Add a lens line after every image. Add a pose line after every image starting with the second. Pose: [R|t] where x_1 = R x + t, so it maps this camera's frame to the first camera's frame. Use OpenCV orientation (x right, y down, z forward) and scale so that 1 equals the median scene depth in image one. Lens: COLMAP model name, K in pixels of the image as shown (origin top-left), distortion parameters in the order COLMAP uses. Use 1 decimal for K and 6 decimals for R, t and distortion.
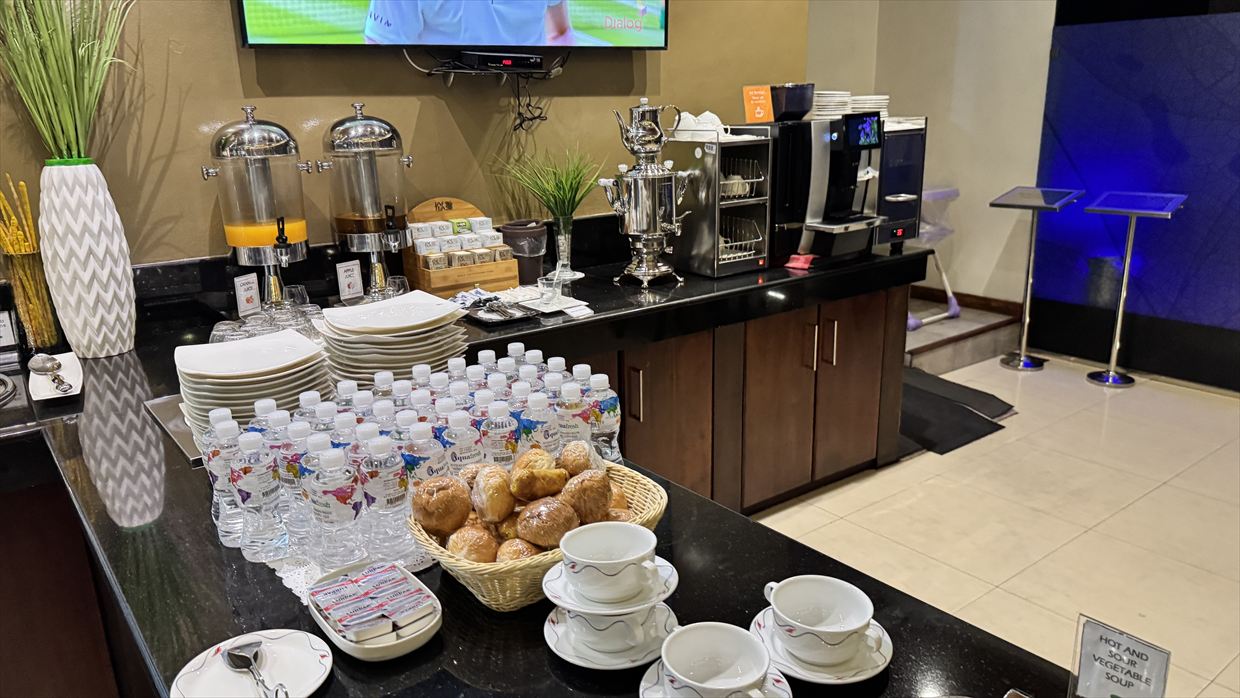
lens RADIAL K [[833.2, 0, 620.0], [0, 833.2, 349.0], [0, 0, 1]] dist [0.121791, -0.134610]
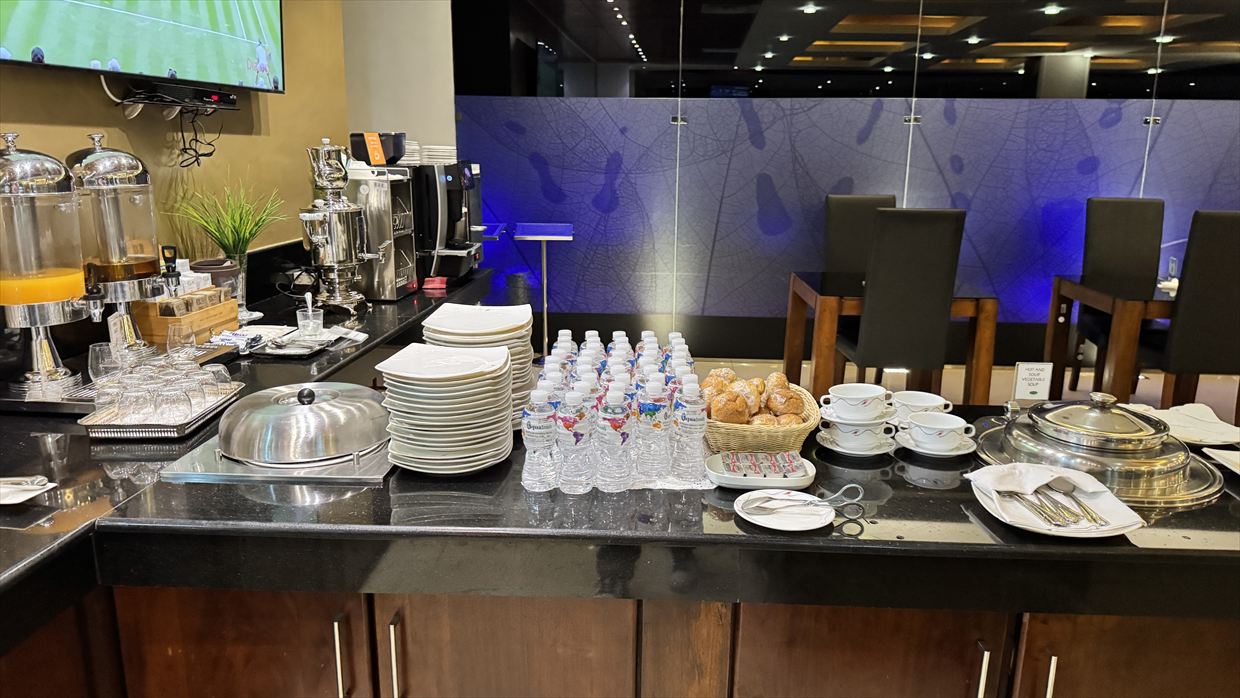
lens RADIAL K [[833.2, 0, 620.0], [0, 833.2, 349.0], [0, 0, 1]] dist [0.121791, -0.134610]
pose [[0.675854, -0.145703, 0.722490, -0.514436], [0.184995, 0.982420, 0.025068, 0.006479], [-0.713441, 0.116715, 0.690927, 0.017986]]
